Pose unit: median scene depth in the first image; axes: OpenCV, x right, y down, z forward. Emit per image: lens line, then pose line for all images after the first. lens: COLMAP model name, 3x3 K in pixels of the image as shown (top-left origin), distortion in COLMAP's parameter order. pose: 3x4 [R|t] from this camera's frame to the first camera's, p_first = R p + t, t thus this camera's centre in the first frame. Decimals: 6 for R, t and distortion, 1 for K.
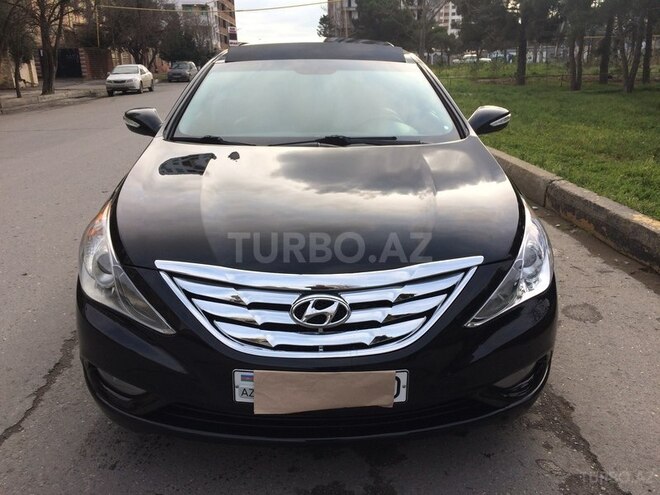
lens RADIAL K [[560.1, 0, 332.4], [0, 560.1, 250.0], [0, 0, 1]] dist [0.040136, -0.032642]
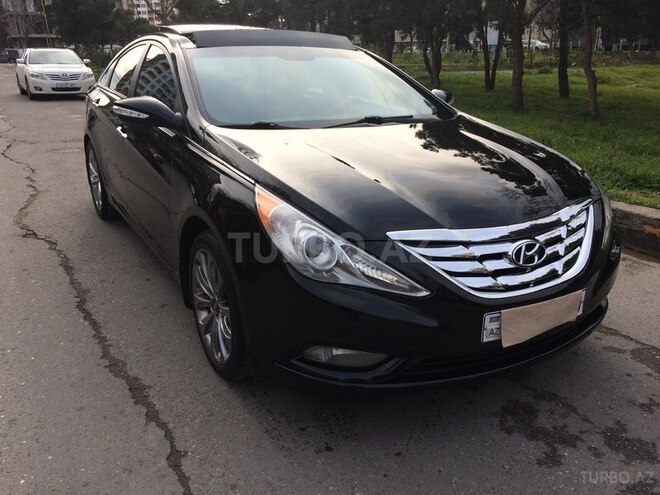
lens RADIAL K [[560.1, 0, 329.4], [0, 560.1, 245.9], [0, 0, 1]] dist [0.040136, -0.032642]
pose [[0.878065, -0.144180, 0.456304, -0.896410], [0.141386, 0.989127, 0.040469, -0.015521], [-0.457177, 0.028980, 0.888903, 0.111974]]
